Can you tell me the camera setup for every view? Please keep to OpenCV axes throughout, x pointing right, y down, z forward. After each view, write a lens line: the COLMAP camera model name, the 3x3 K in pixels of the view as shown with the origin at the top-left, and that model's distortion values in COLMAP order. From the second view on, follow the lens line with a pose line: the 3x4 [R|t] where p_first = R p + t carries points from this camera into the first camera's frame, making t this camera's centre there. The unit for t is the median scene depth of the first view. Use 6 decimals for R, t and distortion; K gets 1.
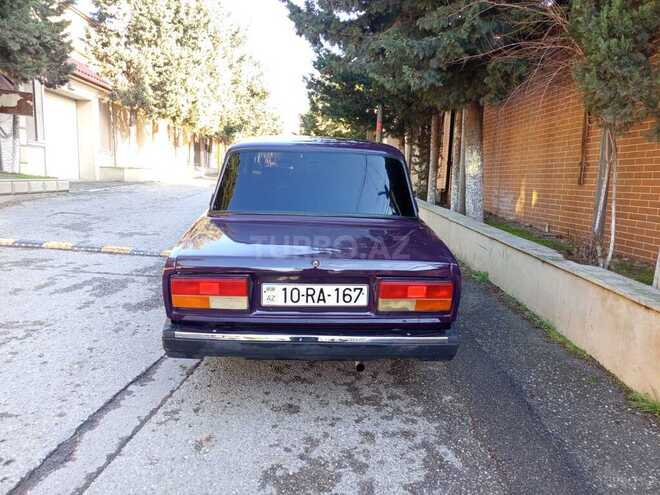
lens RADIAL K [[455.6, 0, 330.0], [0, 455.6, 247.5], [0, 0, 1]] dist [0.051516, -0.050002]
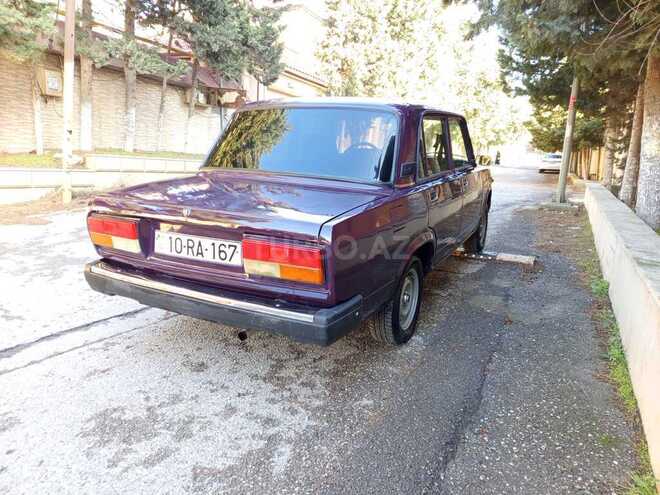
lens RADIAL K [[455.6, 0, 330.0], [0, 455.6, 247.5], [0, 0, 1]] dist [0.051516, -0.050002]
pose [[0.872492, 0.105001, -0.477213, 0.564043], [-0.102597, 0.994234, 0.031182, 0.039778], [0.477736, 0.021755, 0.878234, 0.261165]]
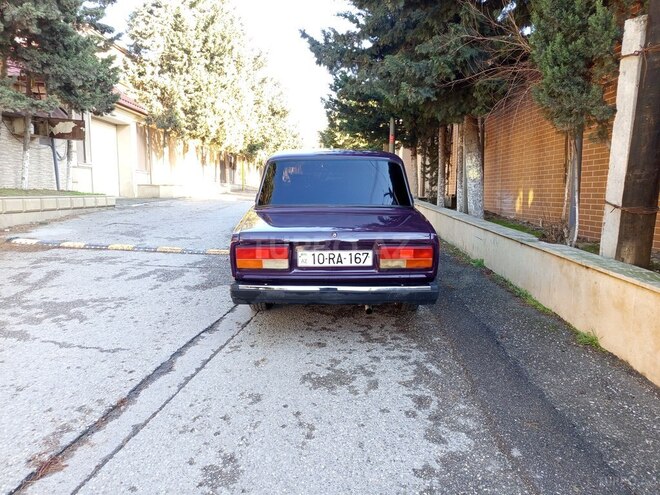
lens RADIAL K [[454.3, 0, 330.0], [0, 454.3, 247.5], [0, 0, 1]] dist [0.059738, -0.058295]
pose [[0.998622, -0.023623, -0.046861, 0.015542], [0.022200, 0.999284, -0.030650, 0.097355], [0.047552, 0.029567, 0.998431, -0.352212]]
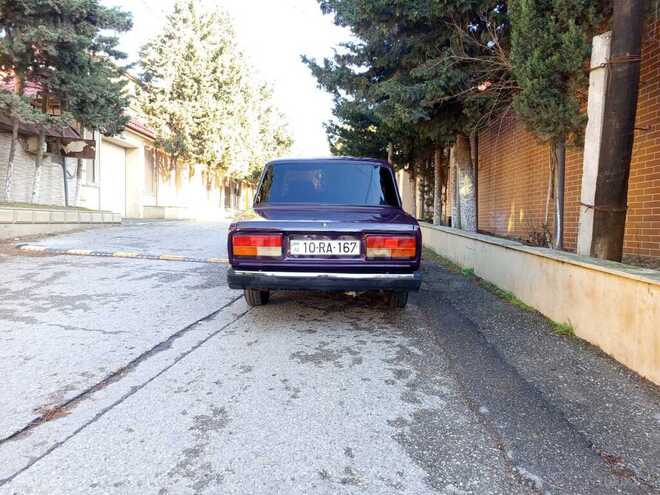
lens RADIAL K [[454.3, 0, 330.0], [0, 454.3, 247.5], [0, 0, 1]] dist [0.059738, -0.058295]
pose [[0.998567, -0.012190, -0.052113, 0.053028], [0.007094, 0.995271, -0.096882, 0.215958], [0.053048, 0.096373, 0.993931, -0.433589]]
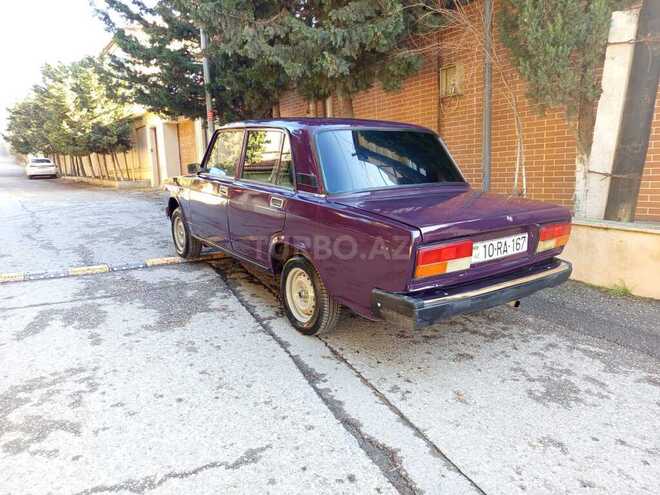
lens RADIAL K [[455.6, 0, 330.0], [0, 455.6, 247.5], [0, 0, 1]] dist [0.051516, -0.050002]
pose [[0.836992, -0.147039, 0.527089, -0.869353], [0.141253, 0.988634, 0.051491, -0.015152], [-0.528669, 0.031356, 0.848249, 0.204258]]
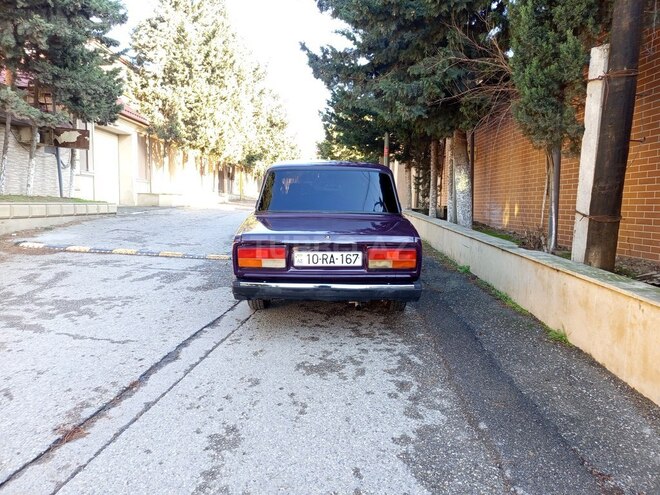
lens RADIAL K [[454.3, 0, 330.0], [0, 454.3, 247.5], [0, 0, 1]] dist [0.059738, -0.058295]
pose [[0.999158, -0.013709, -0.038682, 0.029603], [0.011551, 0.998394, -0.055463, 0.130130], [0.039380, 0.054969, 0.997711, -0.472803]]
